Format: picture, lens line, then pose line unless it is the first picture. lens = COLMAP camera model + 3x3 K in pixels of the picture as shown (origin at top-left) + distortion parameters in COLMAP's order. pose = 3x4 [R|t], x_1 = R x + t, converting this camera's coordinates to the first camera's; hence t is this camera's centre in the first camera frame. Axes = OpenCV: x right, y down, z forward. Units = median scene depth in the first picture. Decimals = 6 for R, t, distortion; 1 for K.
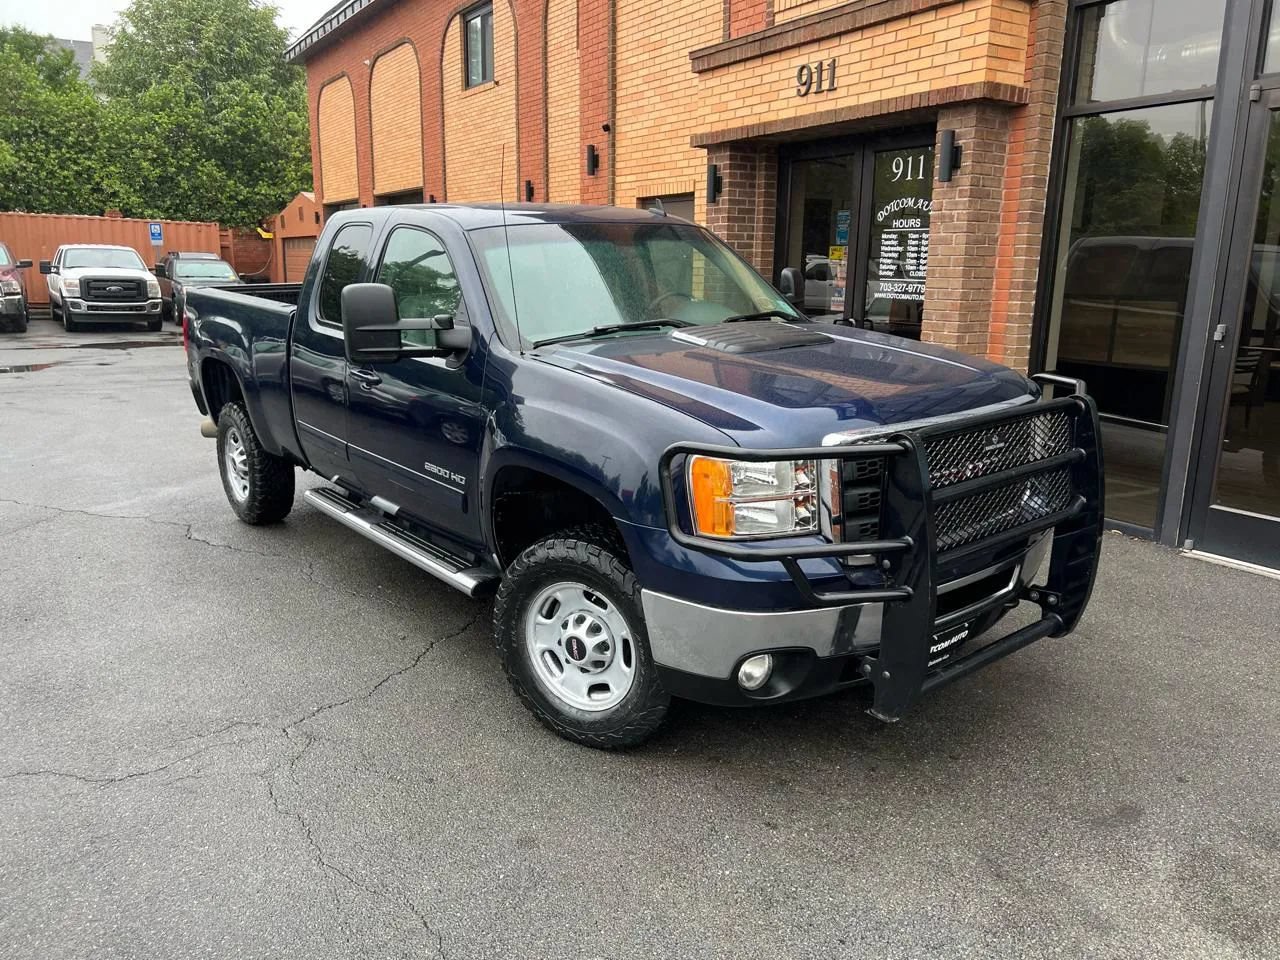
lens RADIAL K [[962.3, 0, 645.9], [0, 962.3, 484.6], [0, 0, 1]] dist [0.049035, -0.055291]
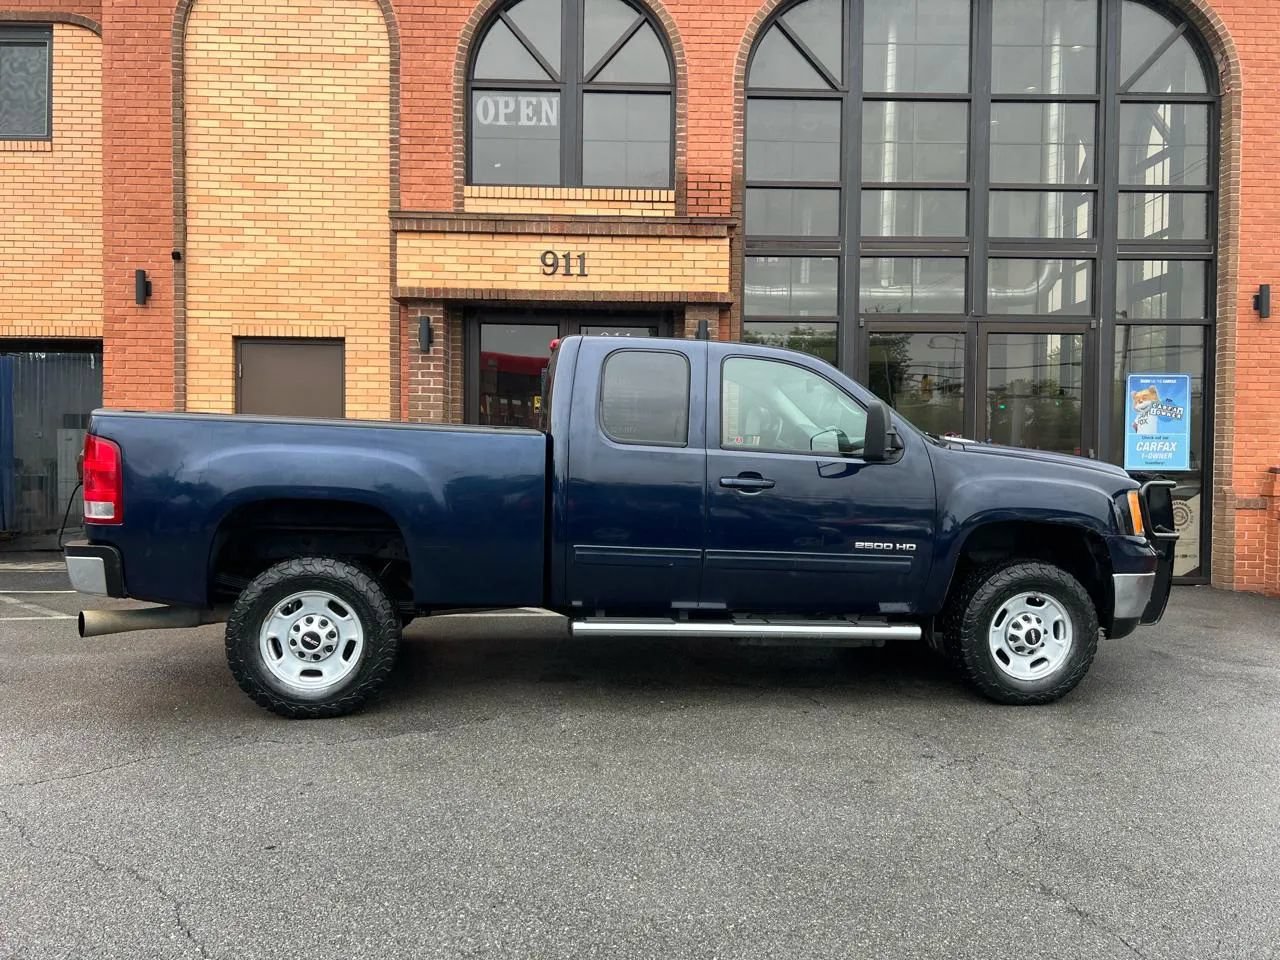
lens RADIAL K [[958.0, 0, 644.1], [0, 958.0, 474.4], [0, 0, 1]] dist [0.057317, -0.063929]
pose [[0.518001, -0.024634, 0.855025, -0.829820], [0.184019, 0.979389, -0.083268, -0.033827], [-0.835351, 0.200473, 0.511858, 0.340862]]
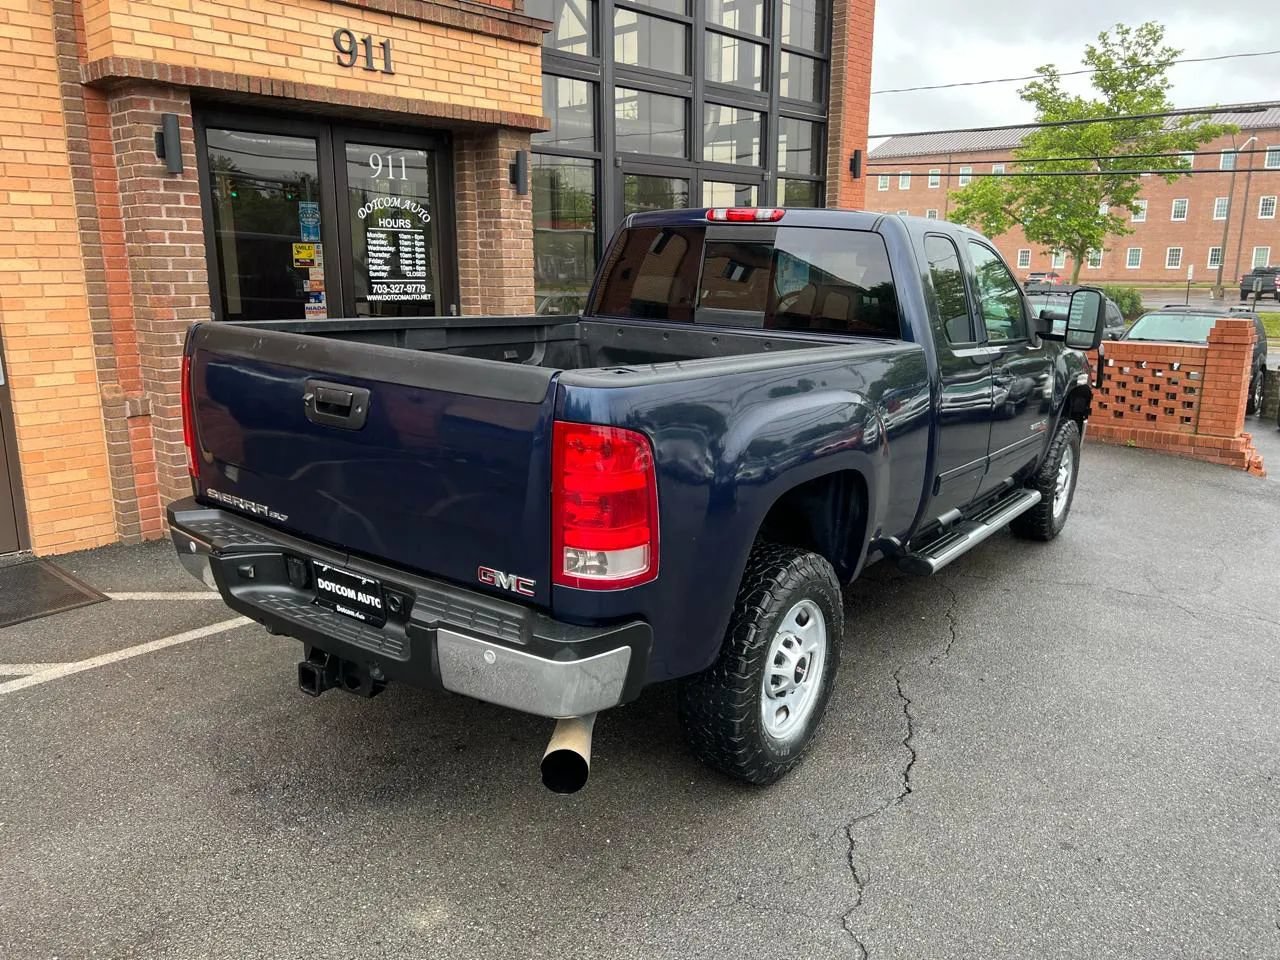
lens RADIAL K [[950.7, 0, 630.7], [0, 950.7, 472.2], [0, 0, 1]] dist [0.041053, -0.041681]
pose [[-0.243748, -0.223031, 0.943845, -0.775601], [0.211622, 0.937516, 0.276187, -0.254060], [-0.946469, 0.267059, -0.181320, 1.032856]]
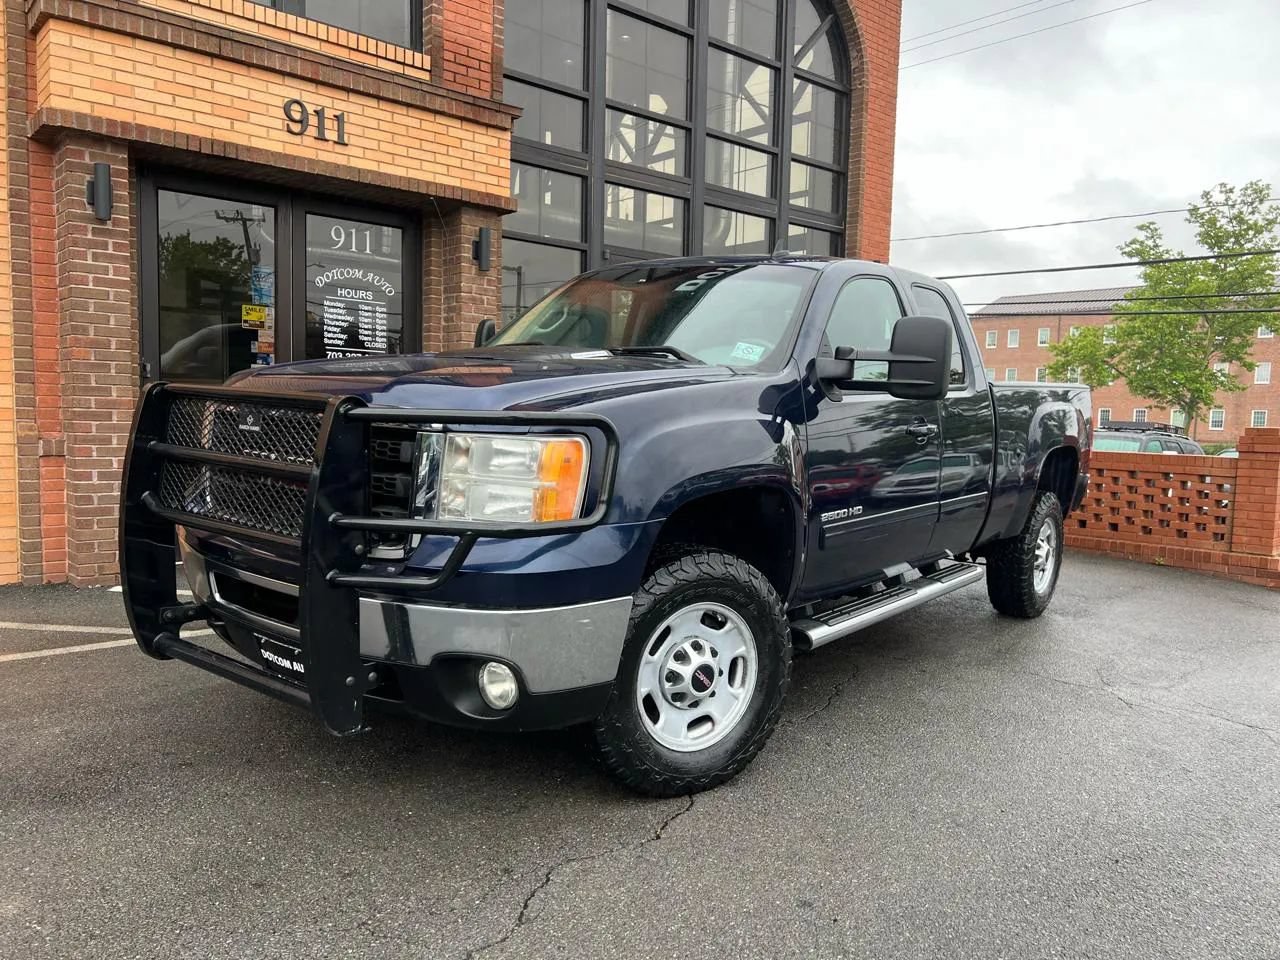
lens RADIAL K [[951.5, 0, 647.3], [0, 951.5, 489.2], [0, 0, 1]] dist [0.047631, -0.051761]
pose [[-0.144435, -0.096389, 0.984809, -0.777034], [0.191506, 0.973705, 0.123389, -0.140167], [-0.970806, 0.206419, -0.122178, 0.883566]]
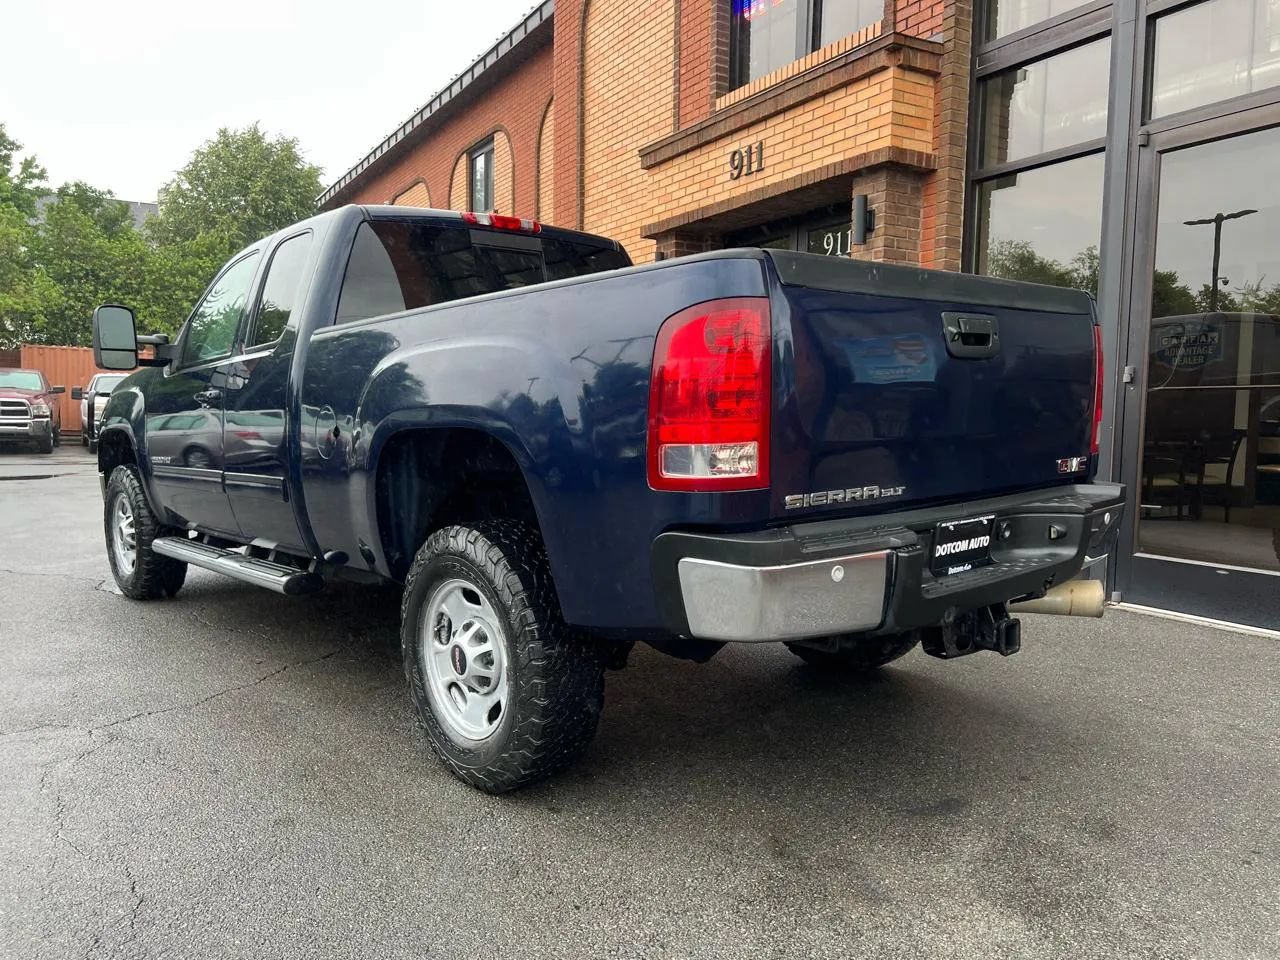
lens RADIAL K [[961.1, 0, 641.6], [0, 961.1, 486.5], [0, 0, 1]] dist [0.045747, -0.049372]
pose [[0.999139, 0.004296, -0.041261, 0.107901], [-0.010392, 0.988829, -0.148693, 0.080516], [0.040162, 0.148994, 0.988022, 0.025113]]
